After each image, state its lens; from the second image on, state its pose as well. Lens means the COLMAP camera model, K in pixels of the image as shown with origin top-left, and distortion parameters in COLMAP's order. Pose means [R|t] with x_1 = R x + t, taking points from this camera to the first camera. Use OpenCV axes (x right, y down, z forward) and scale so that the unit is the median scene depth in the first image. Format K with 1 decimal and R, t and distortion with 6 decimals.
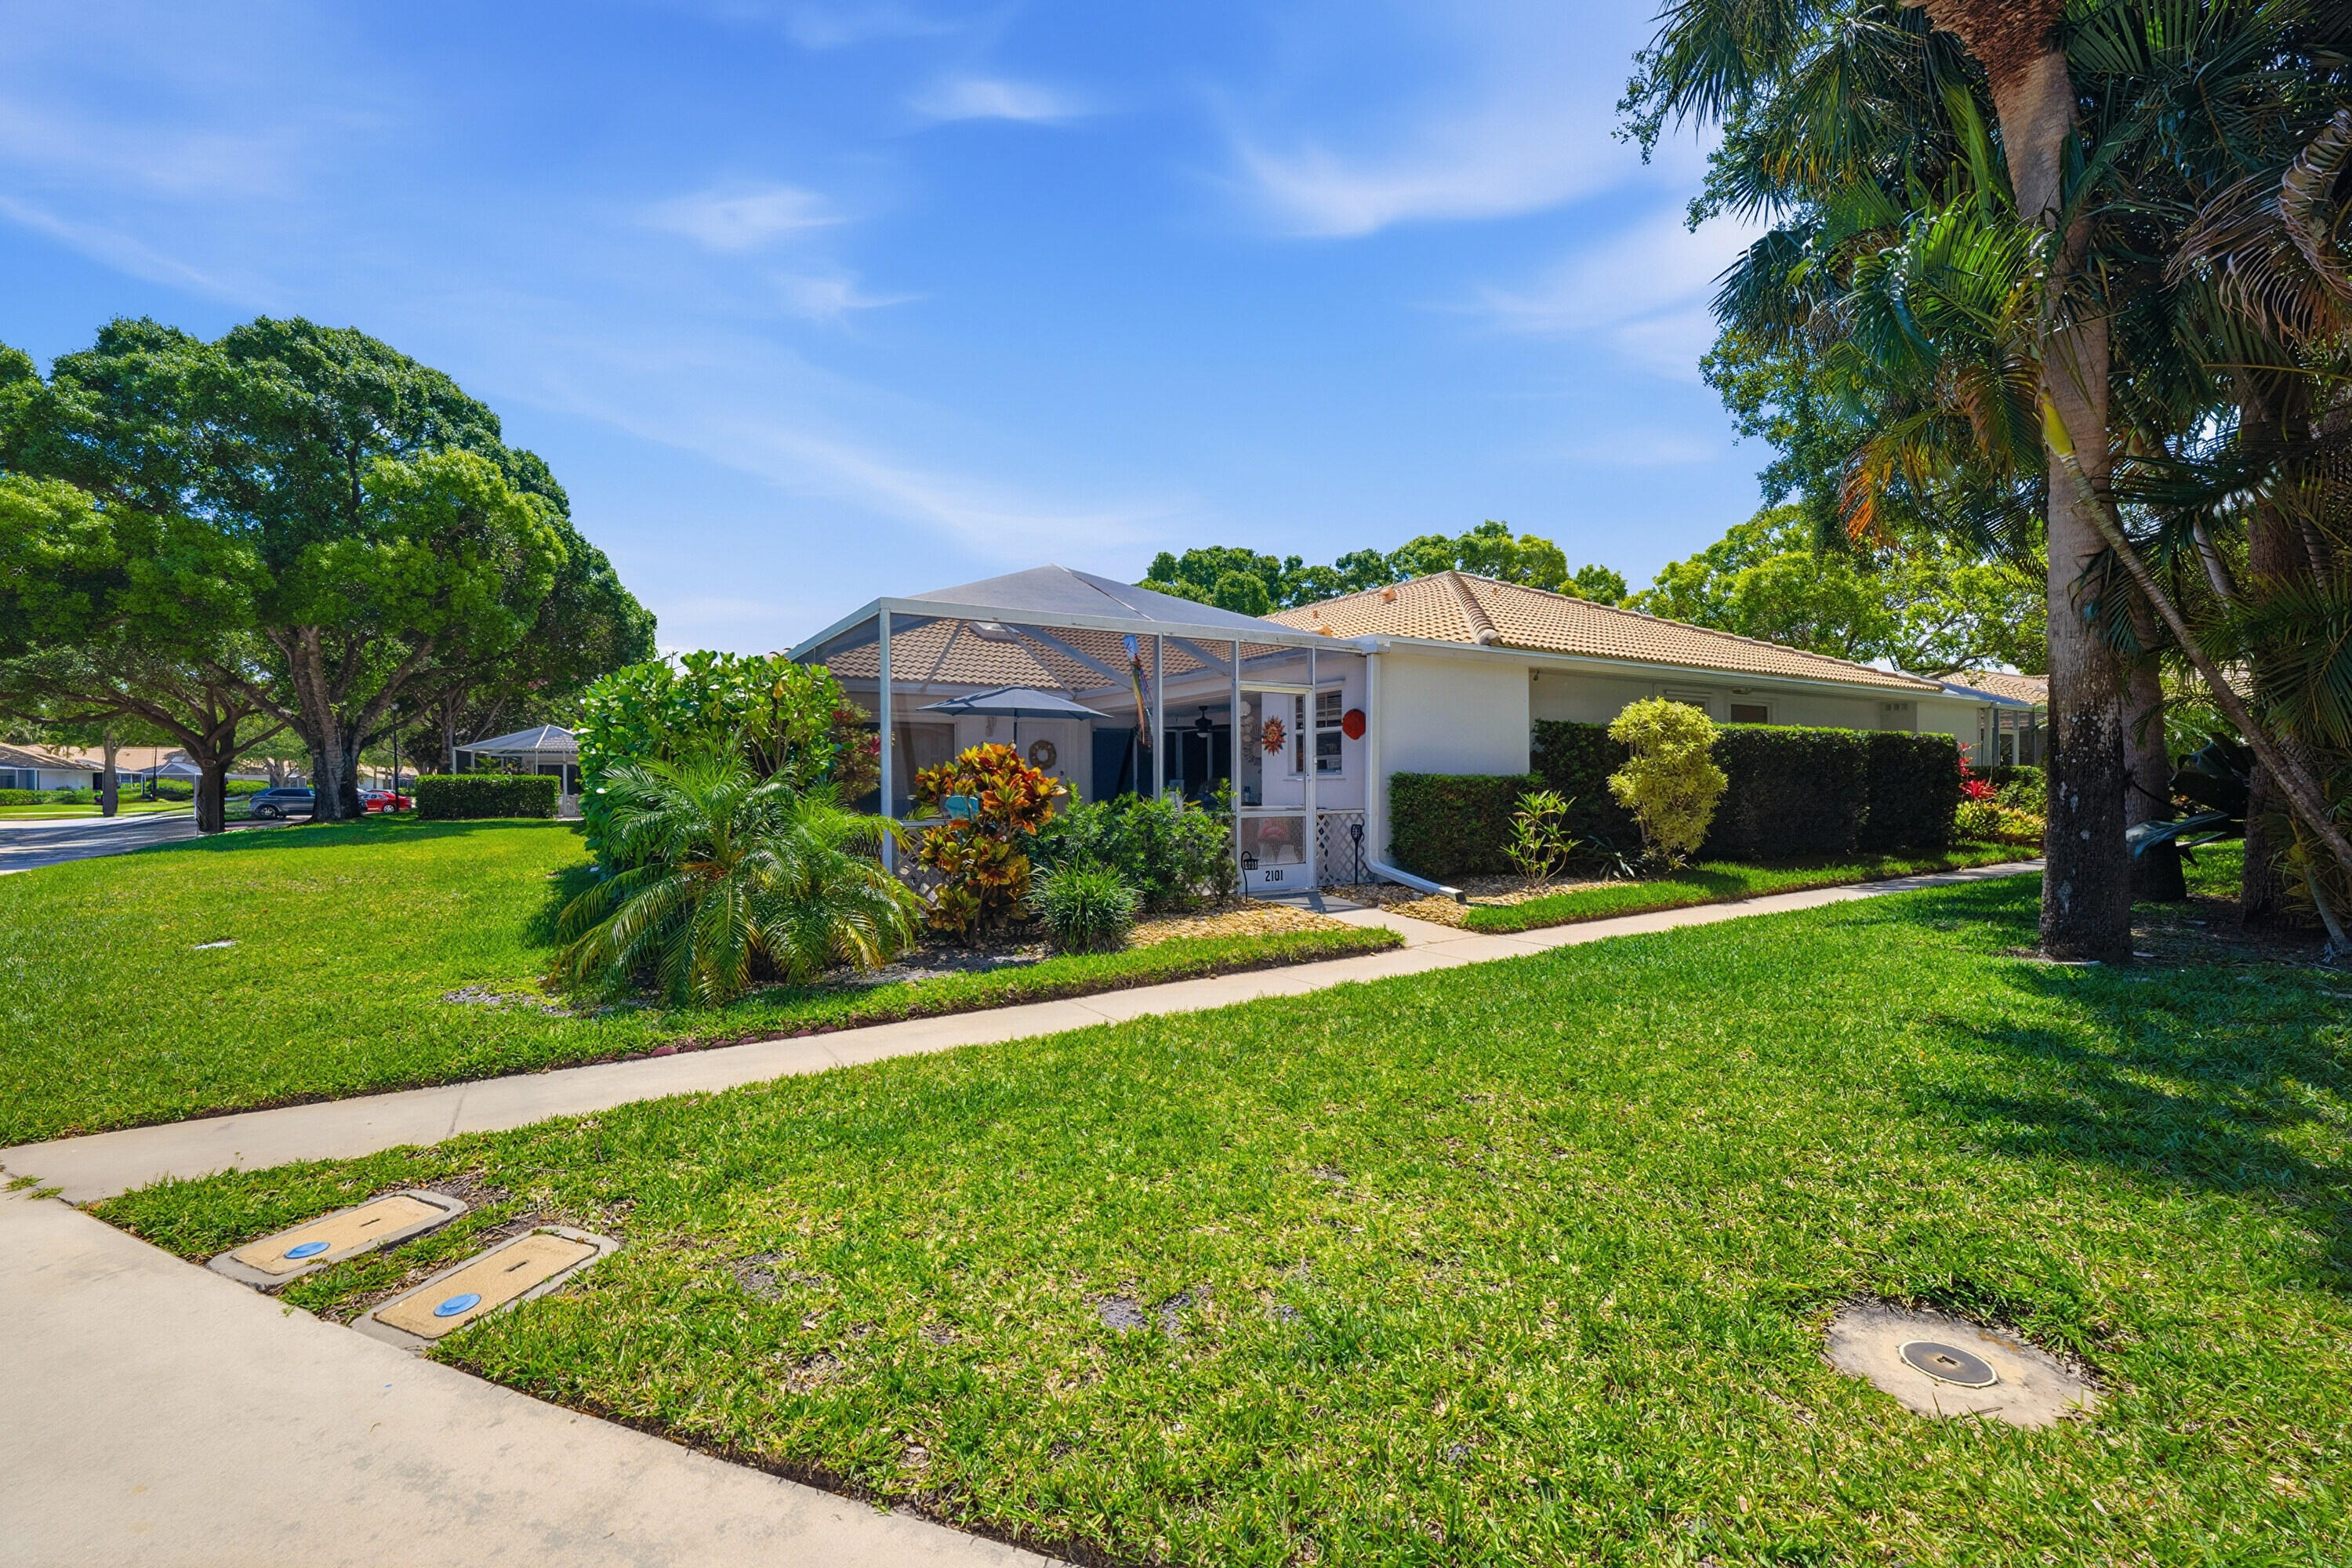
lens RADIAL K [[987.1, 0, 1176.5], [0, 987.1, 789.7], [0, 0, 1]] dist [-0.003406, -0.000511]
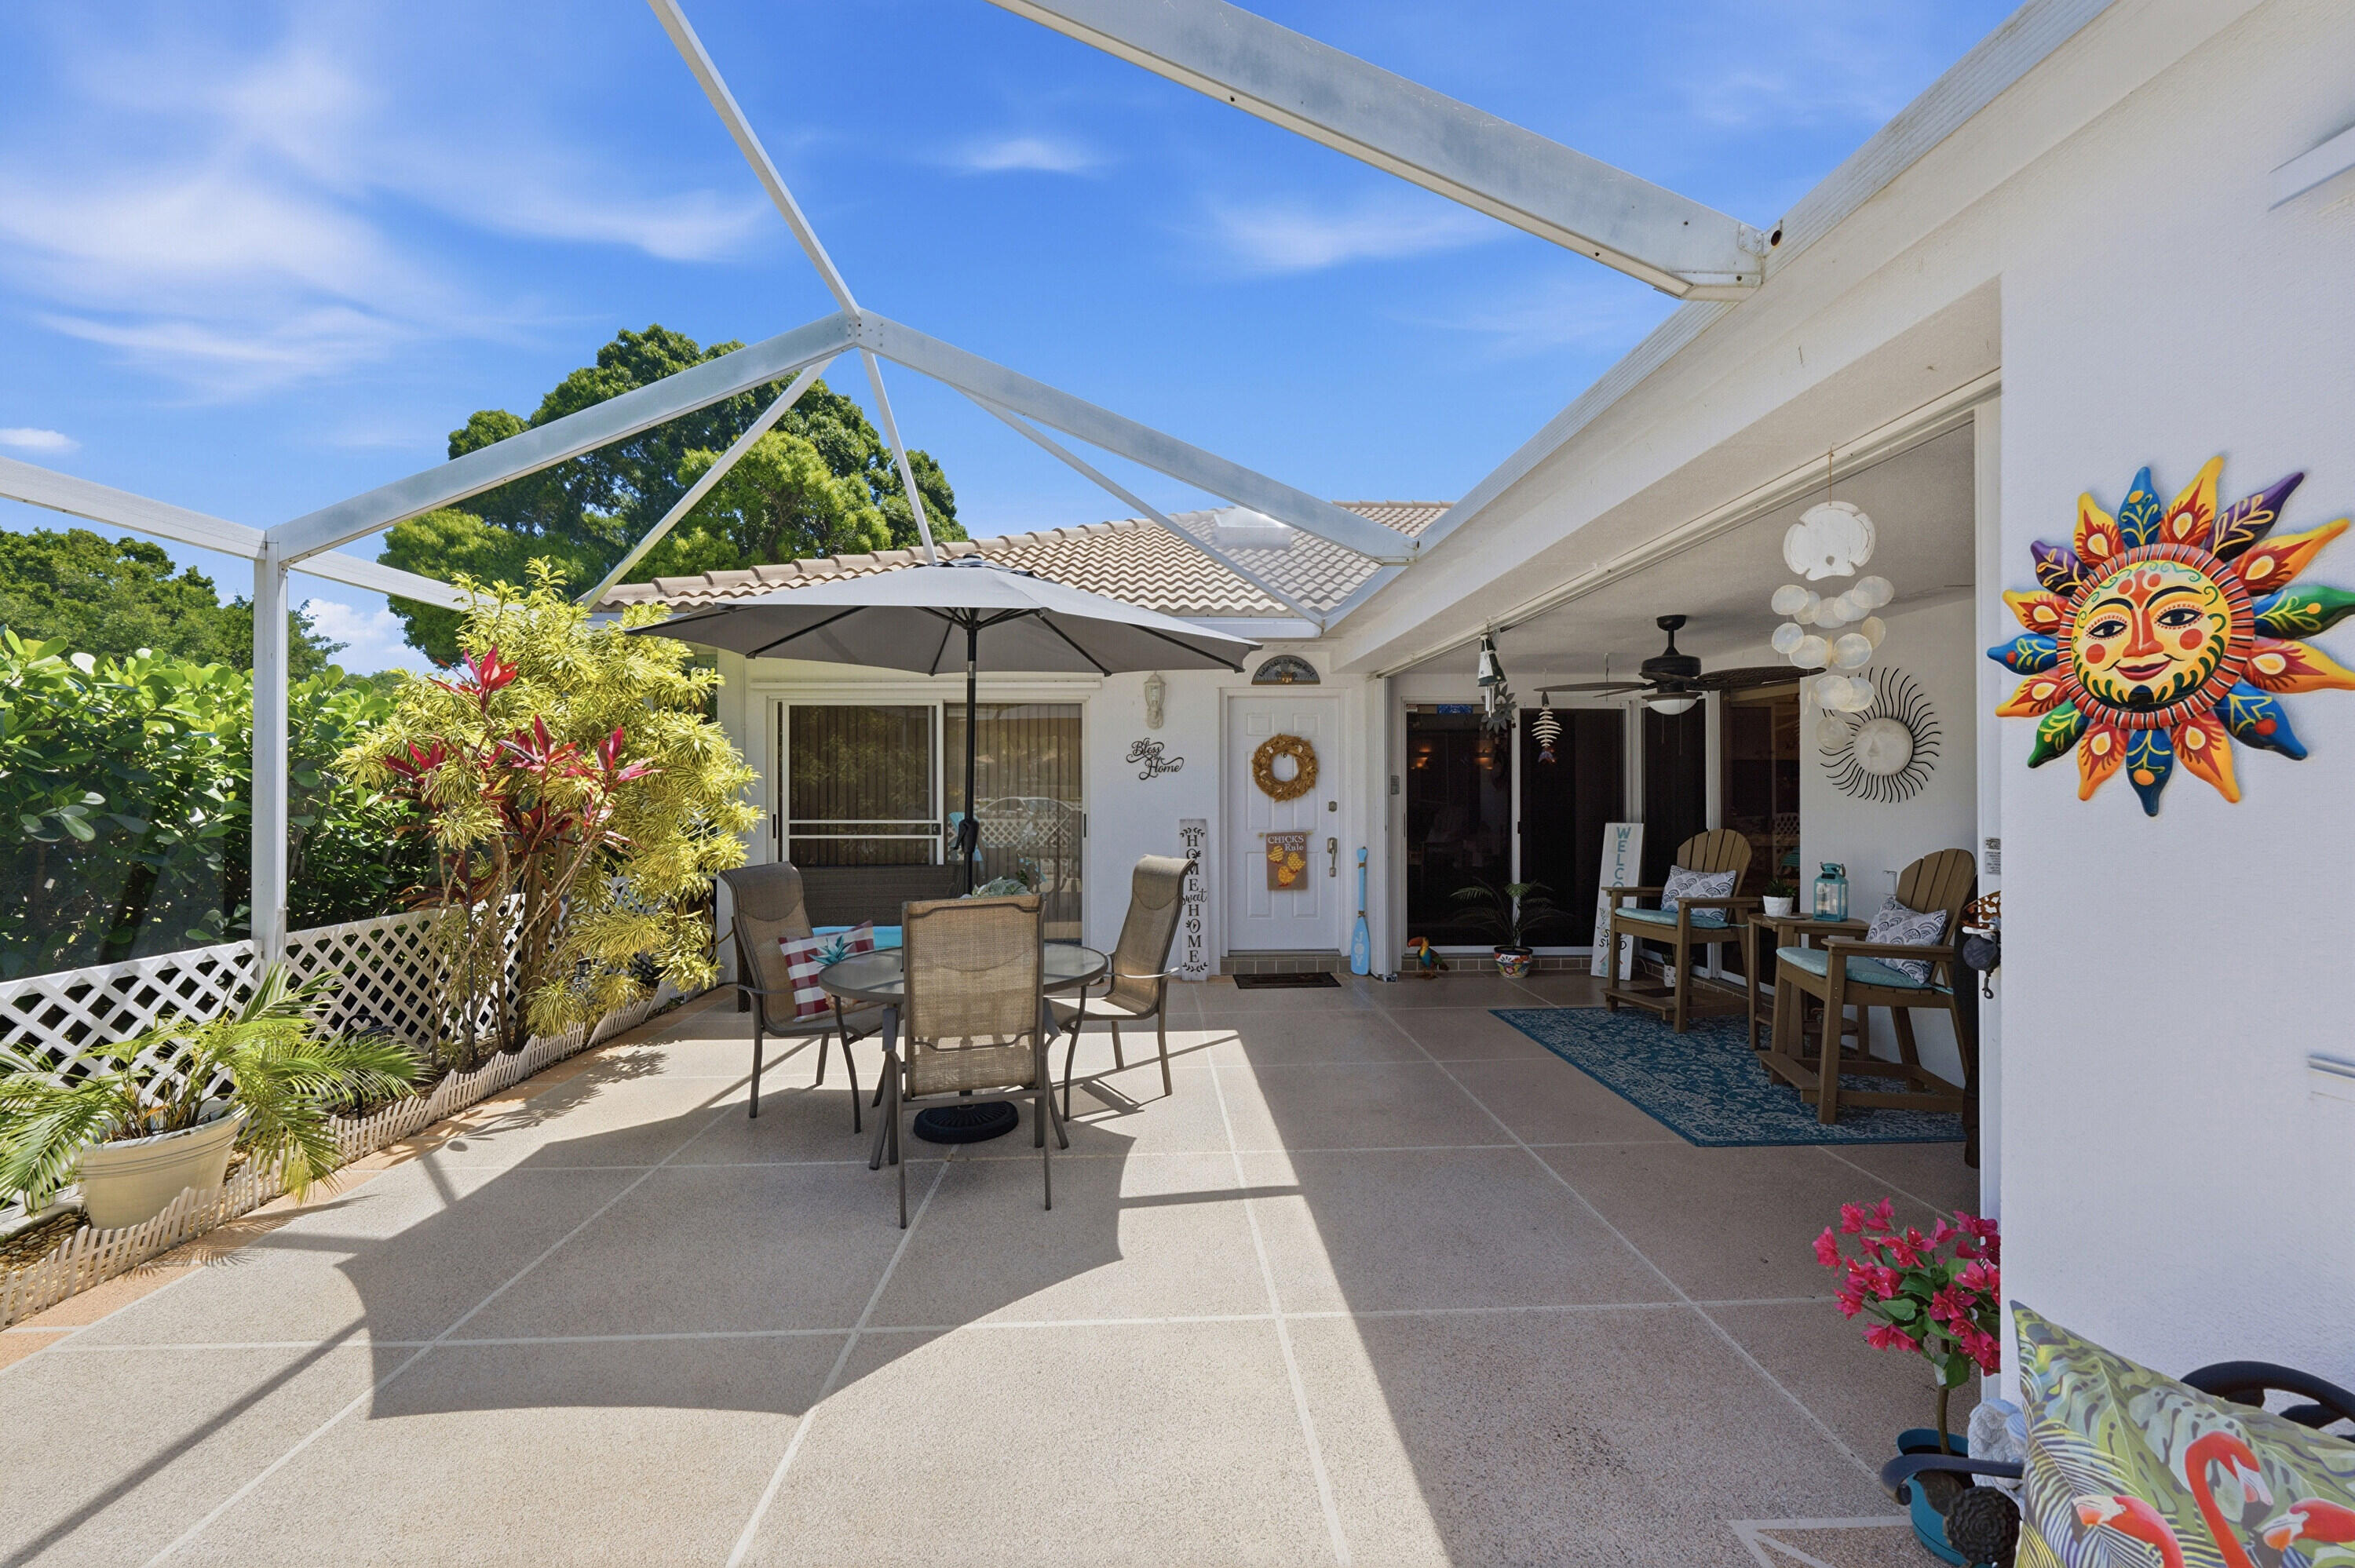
lens RADIAL K [[935.9, 0, 1168.1], [0, 935.9, 782.7], [0, 0, 1]] dist [0.003119, 0.000075]
pose [[0.860870, 0.002148, -0.508821, 0.030447], [-0.004422, 0.999985, -0.003261, -0.020724], [0.508807, 0.005058, 0.860866, 0.472417]]
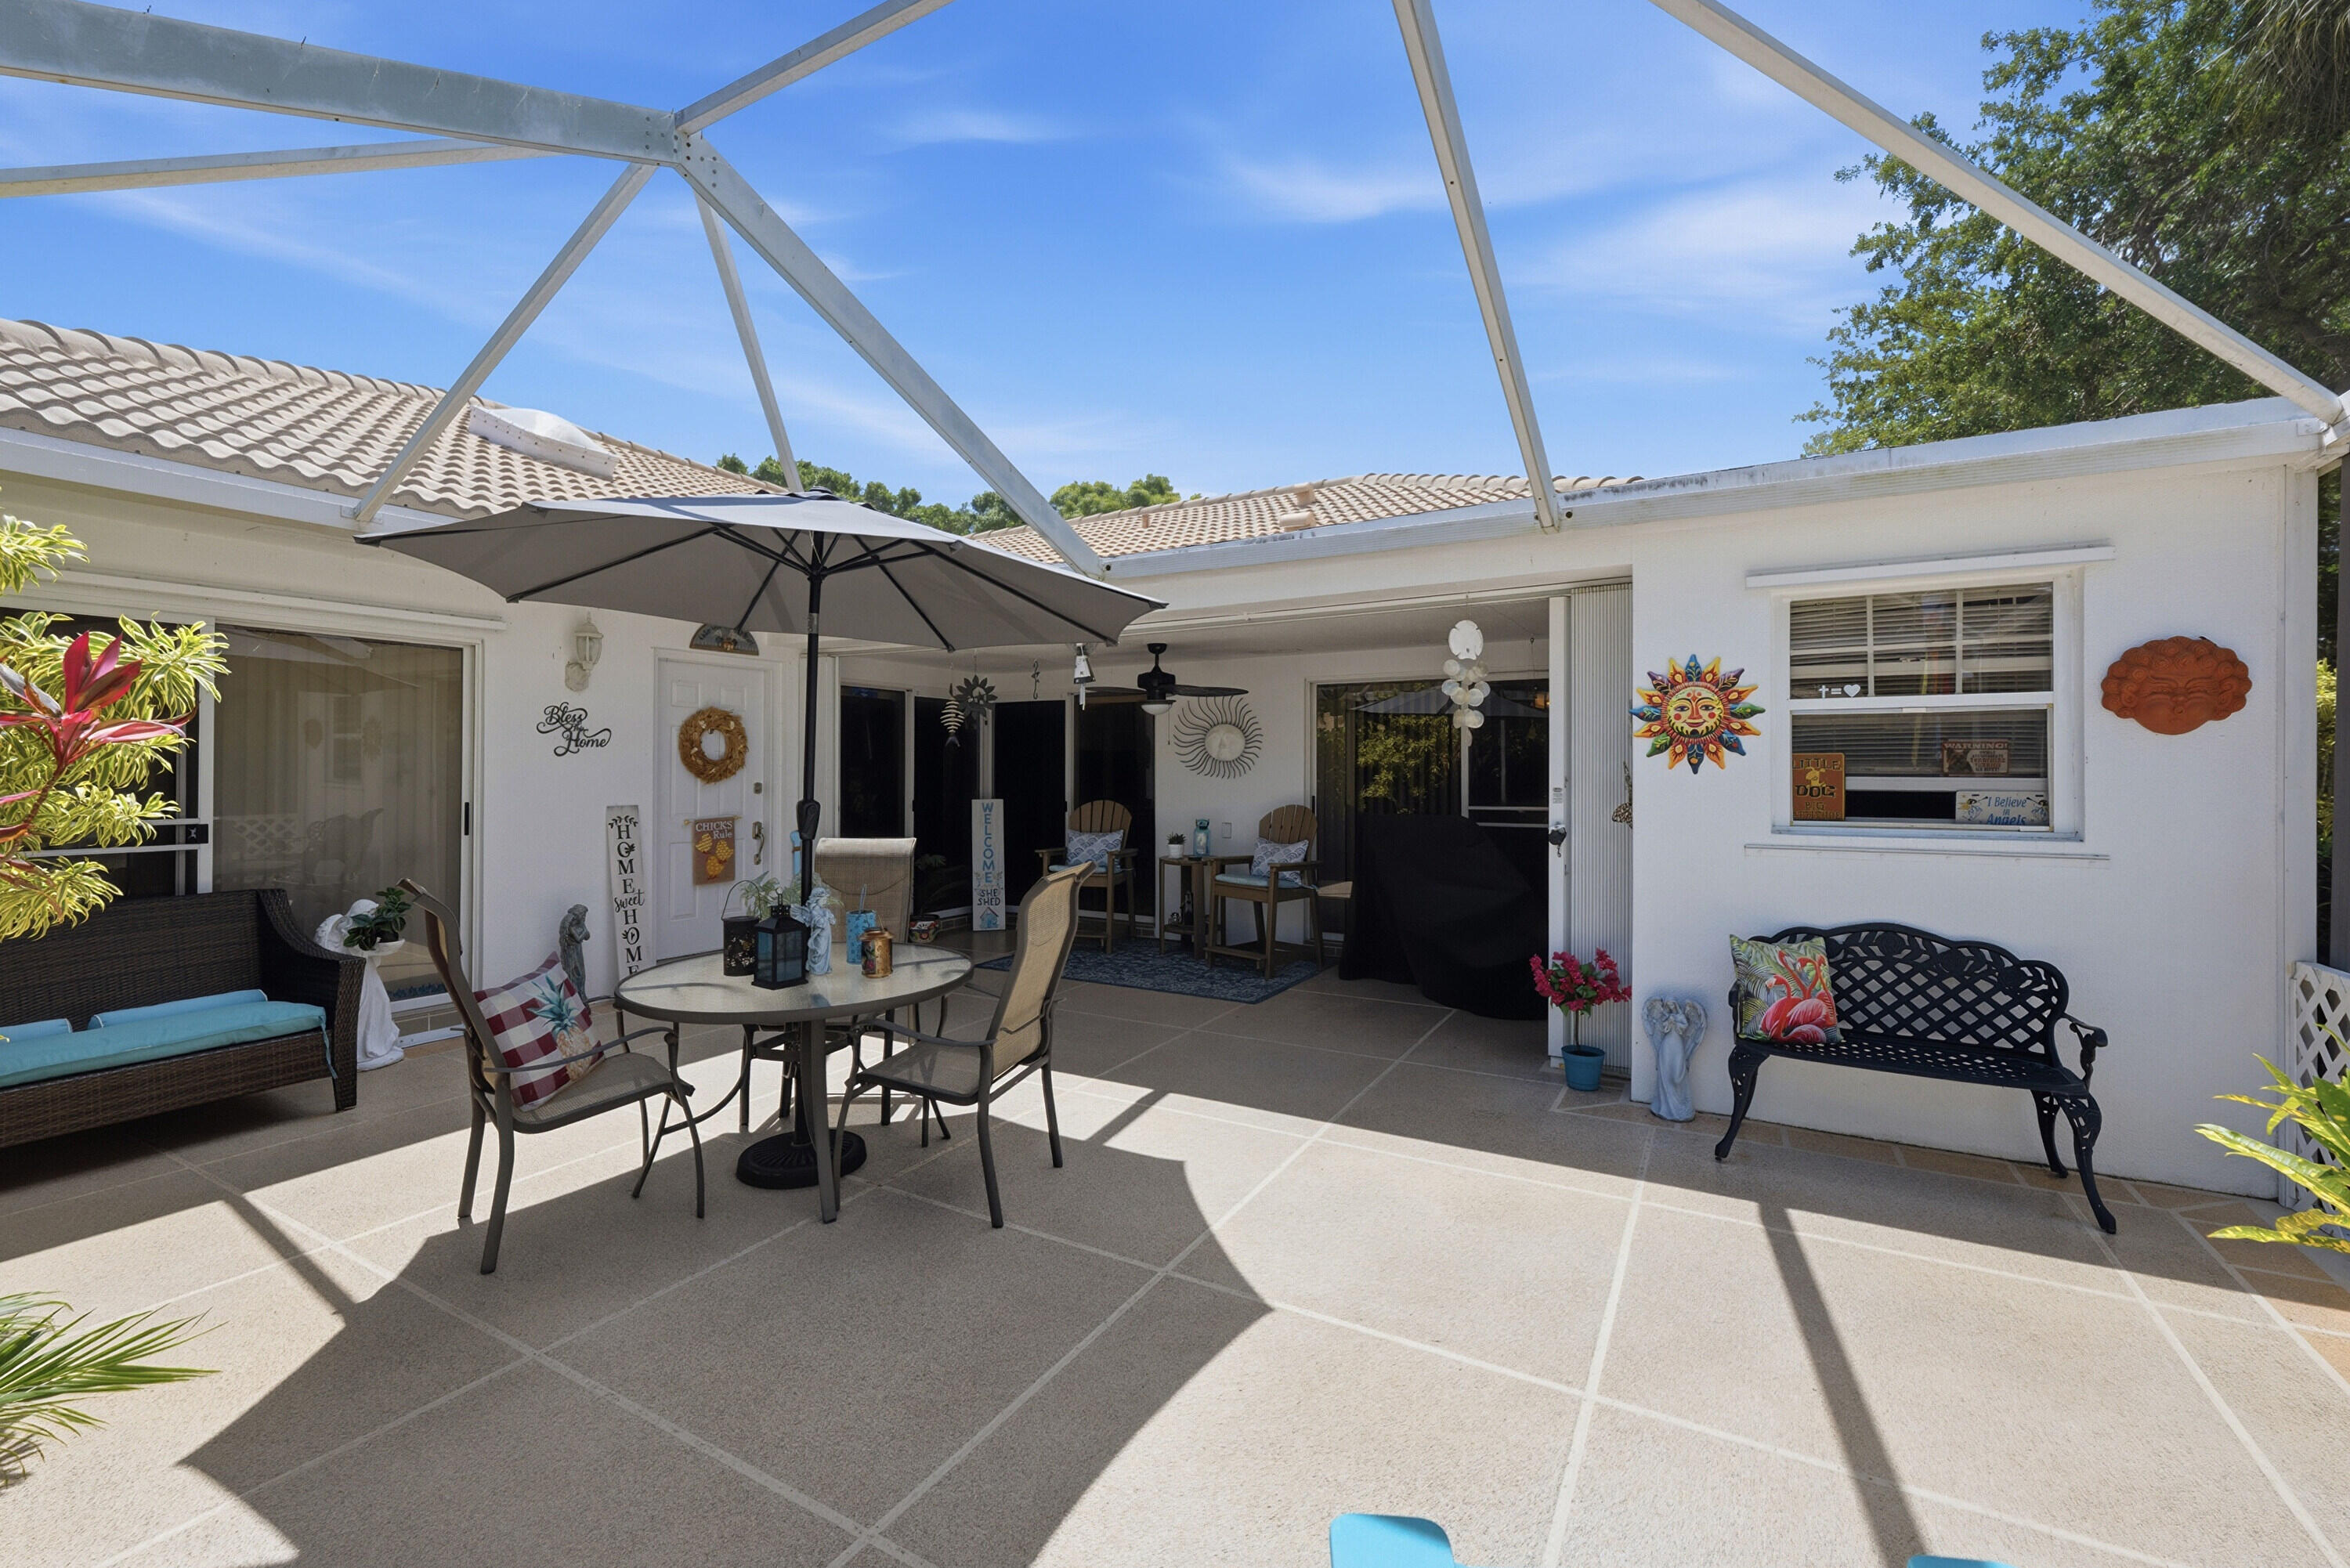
lens RADIAL K [[986.2, 0, 1172.0], [0, 986.2, 763.7], [0, 0, 1]] dist [-0.003406, -0.000511]
pose [[0.884392, 0.010868, 0.466619, -0.124876], [-0.005044, 0.999893, -0.013728, -0.017852], [-0.466718, 0.009787, 0.884352, 0.437182]]
